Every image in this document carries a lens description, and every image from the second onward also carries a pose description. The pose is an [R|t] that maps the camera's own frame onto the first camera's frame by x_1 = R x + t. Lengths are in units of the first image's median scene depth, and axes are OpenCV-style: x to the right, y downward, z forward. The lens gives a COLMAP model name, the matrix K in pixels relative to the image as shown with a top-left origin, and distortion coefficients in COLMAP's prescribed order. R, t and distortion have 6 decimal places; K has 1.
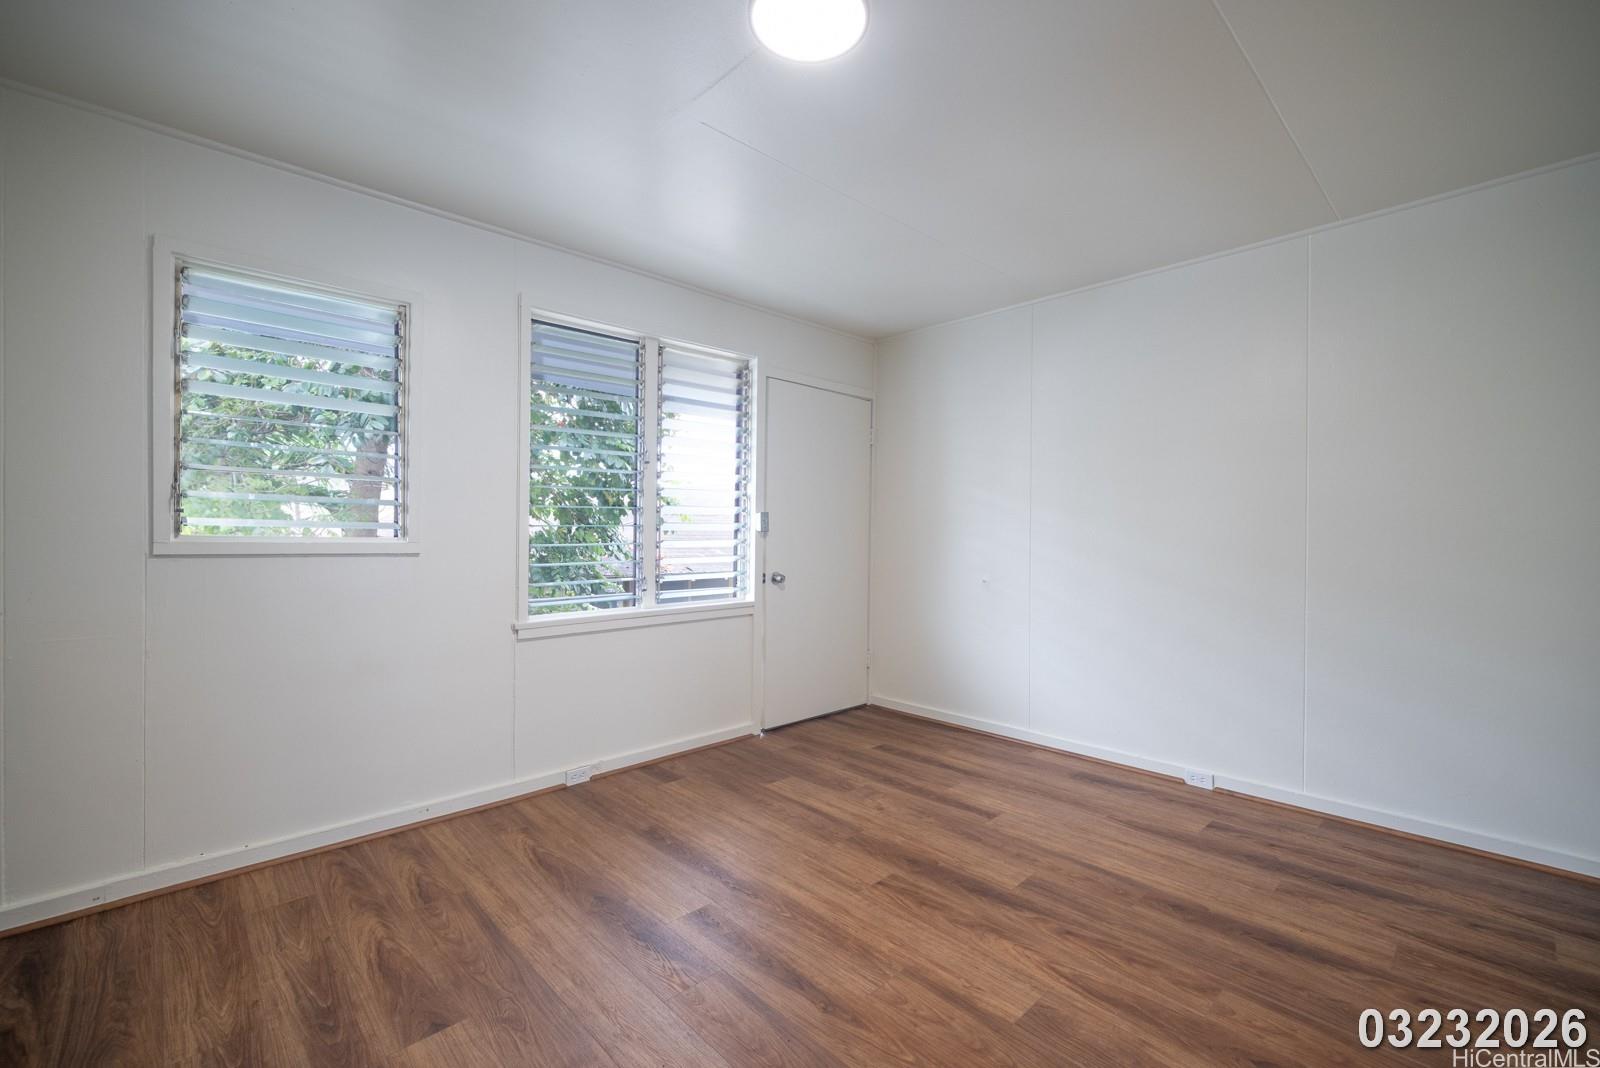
lens RADIAL K [[683.5, 0, 801.9], [0, 683.5, 537.4], [0, 0, 1]] dist [-0.001472, 0.000398]
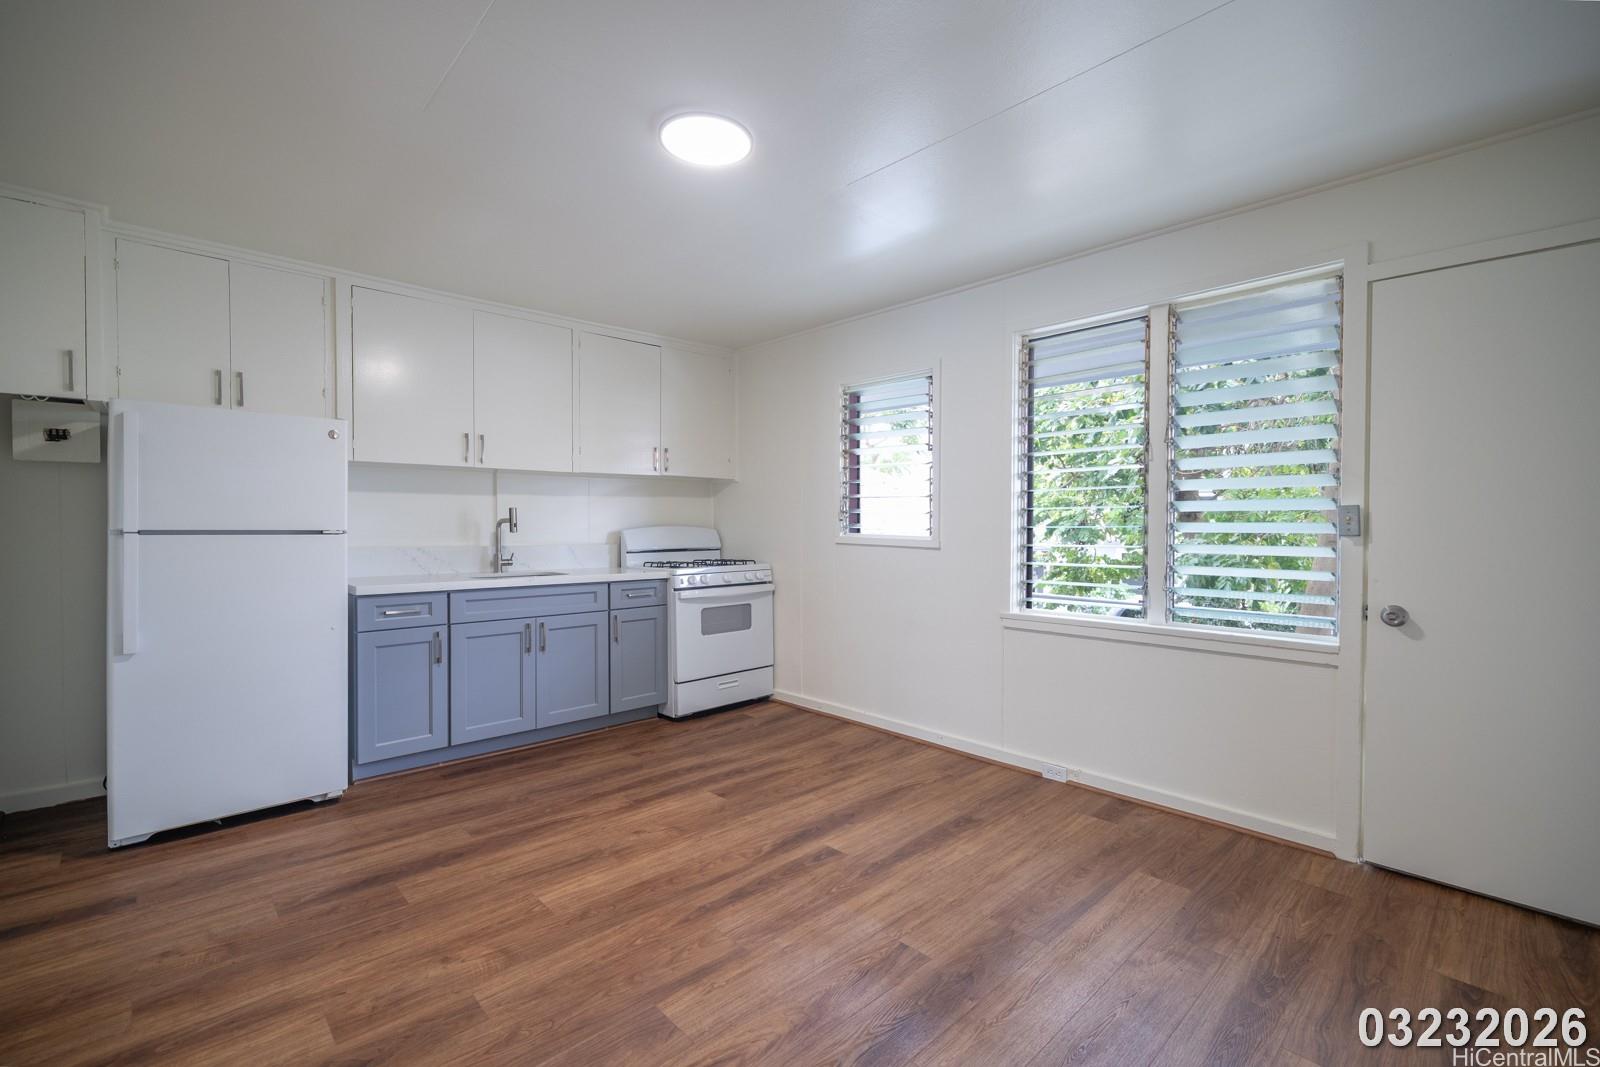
lens RADIAL K [[683.5, 0, 805.5], [0, 683.5, 533.0], [0, 0, 1]] dist [-0.001472, 0.000398]
pose [[0.009315, 0.007855, -0.999926, 0.991600], [-0.015416, 0.999851, 0.007711, -0.015380], [0.999838, 0.015344, 0.009435, 0.887979]]
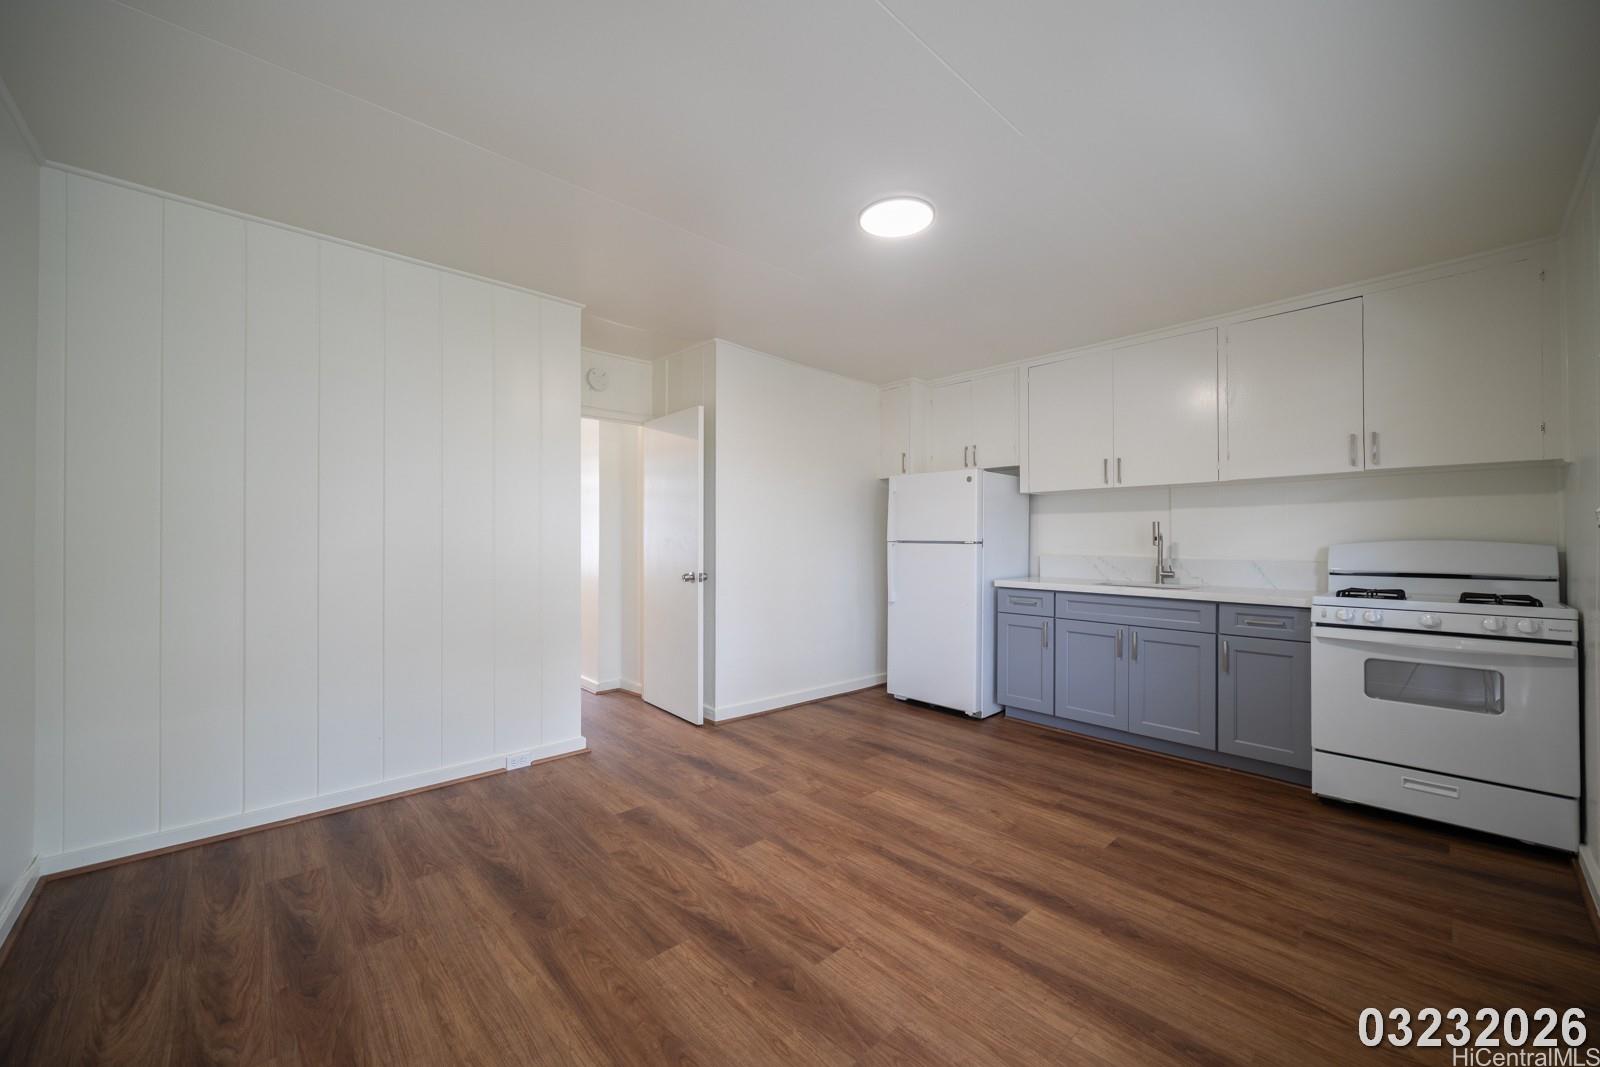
lens RADIAL K [[626.3, 0, 810.7], [0, 626.3, 541.1], [0, 0, 1]] dist [-0.002150, -0.000345]
pose [[-0.999968, -0.006531, -0.004656, 0.155459], [-0.006606, 0.999846, 0.016236, -0.024842], [0.004549, 0.016266, -0.999857, 1.839655]]
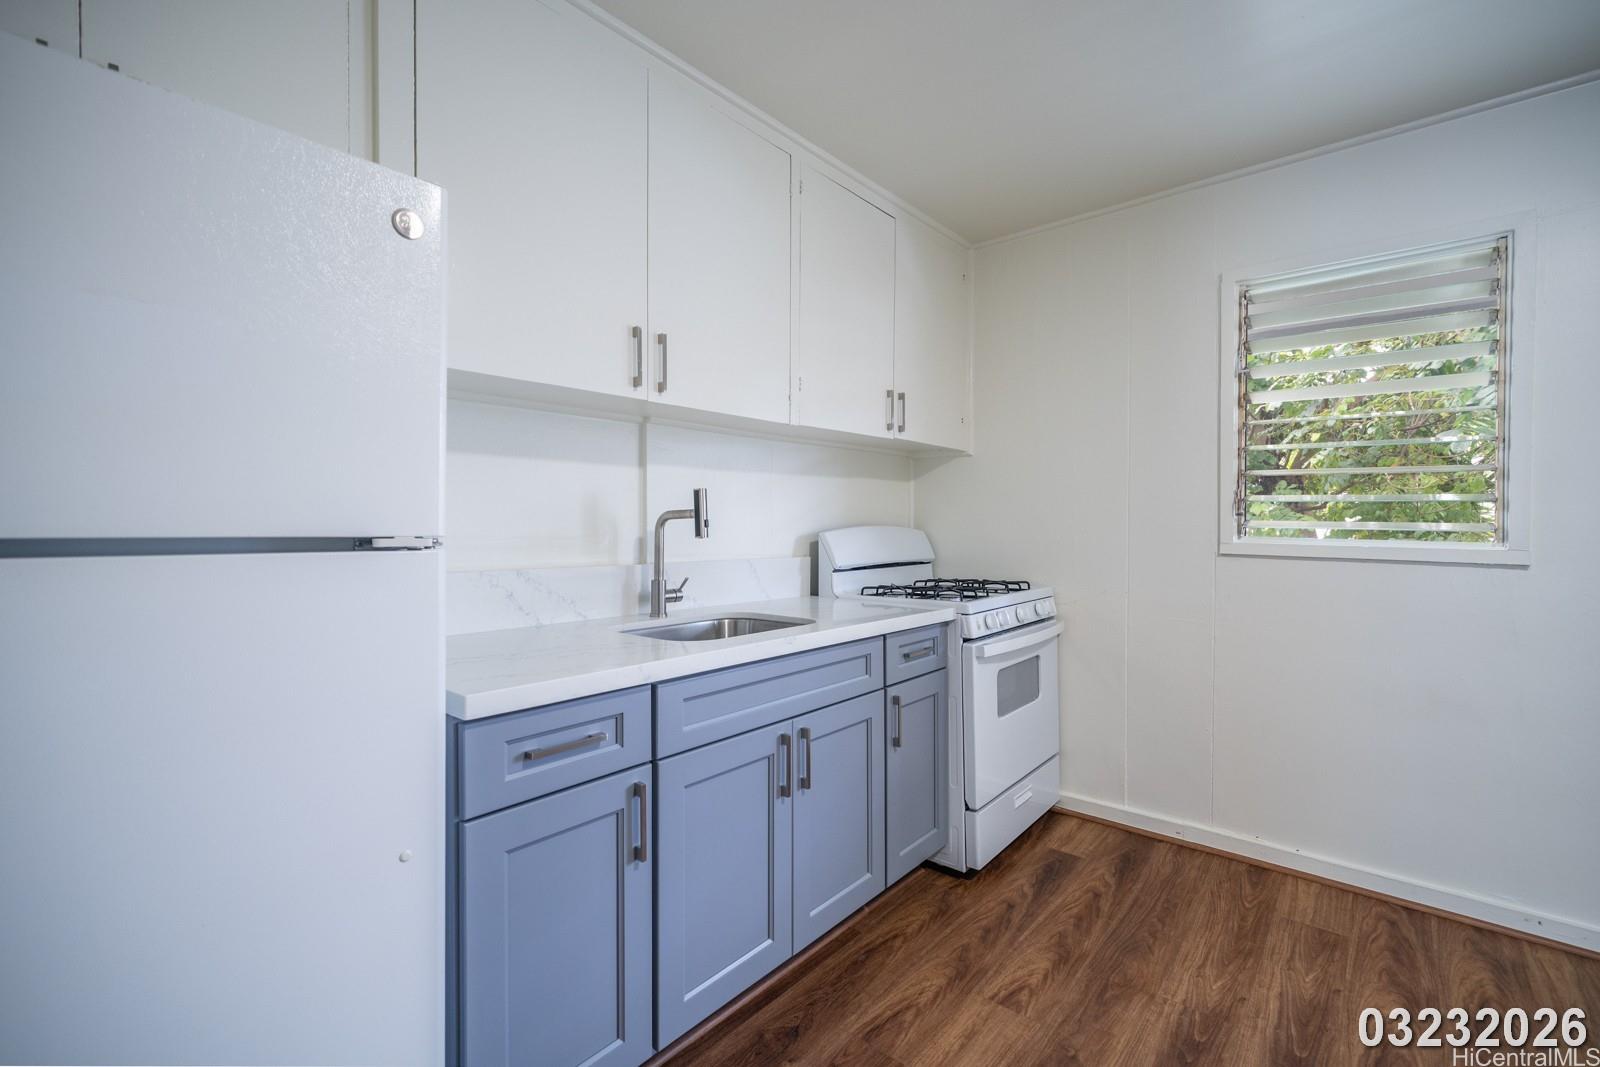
lens RADIAL K [[683.5, 0, 791.5], [0, 683.5, 527.8], [0, 0, 1]] dist [-0.001472, 0.000398]
pose [[0.098524, 0.000005, -0.995135, 0.110349], [-0.014666, 0.999891, -0.001447, -0.005050], [0.995027, 0.014737, 0.098513, 0.174552]]
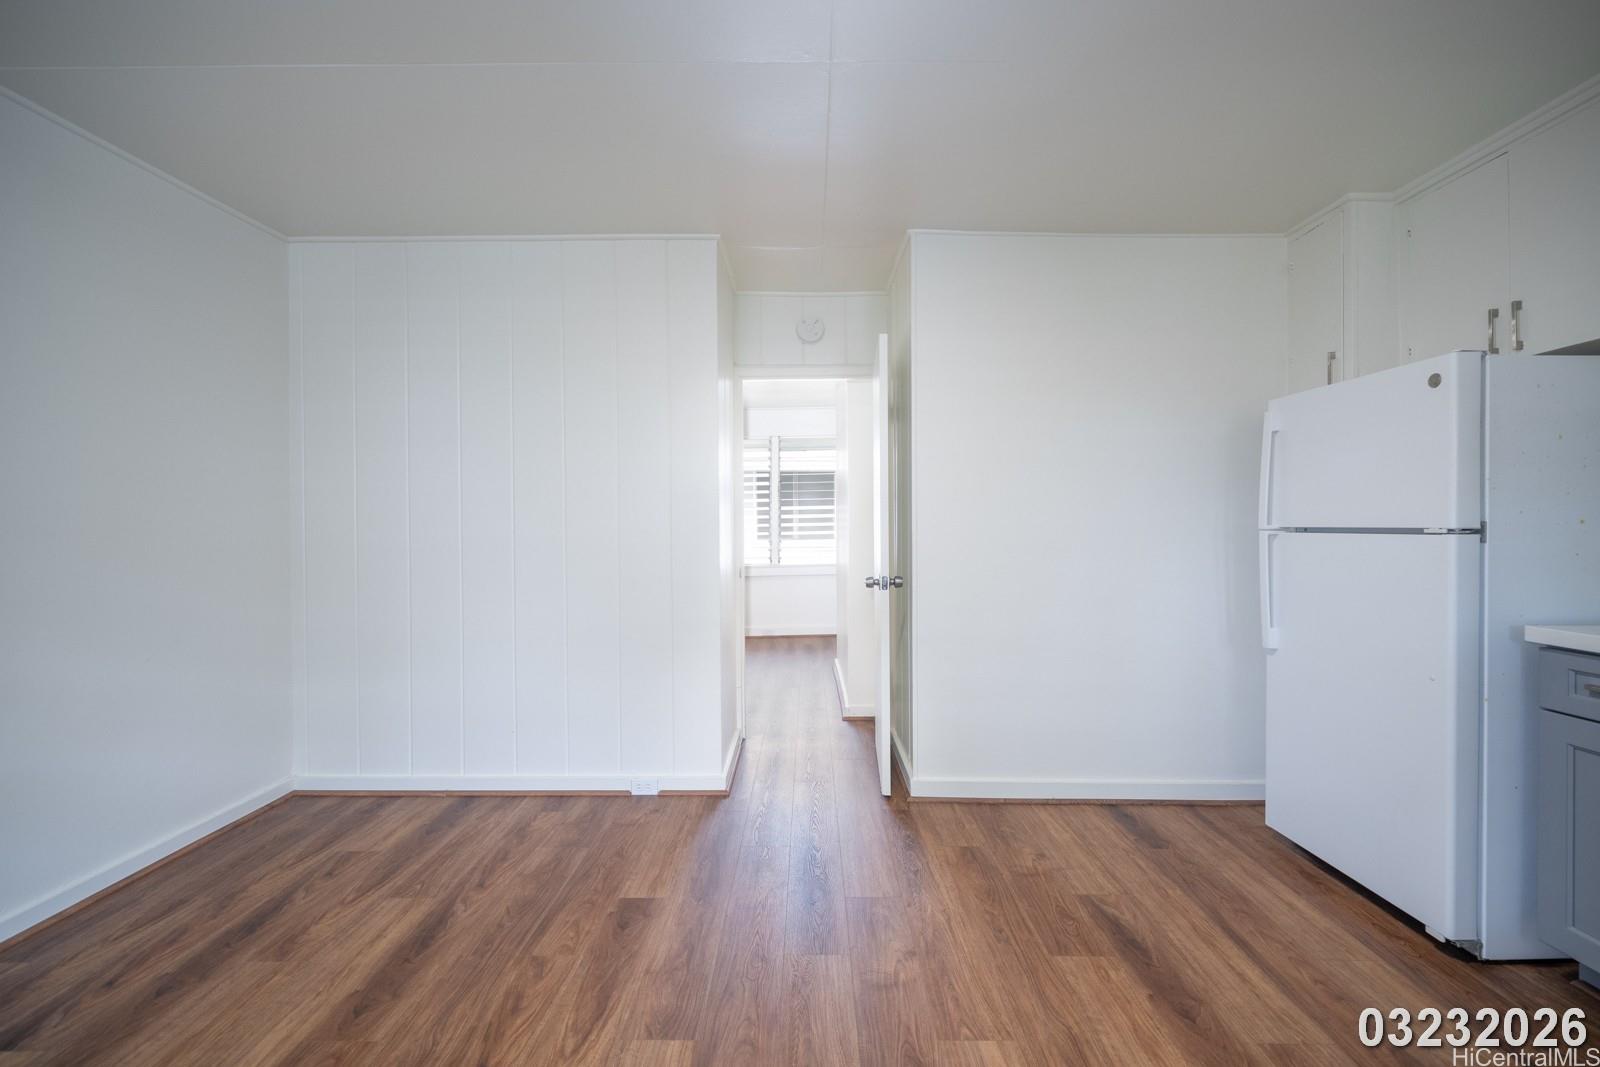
lens RADIAL K [[683.5, 0, 797.5], [0, 683.5, 533.8], [0, 0, 1]] dist [-0.001472, 0.000398]
pose [[-0.718592, -0.005953, 0.695406, -0.339805], [0.011152, 0.999736, 0.020083, -0.015820], [-0.695342, 0.022187, -0.718336, 1.158017]]
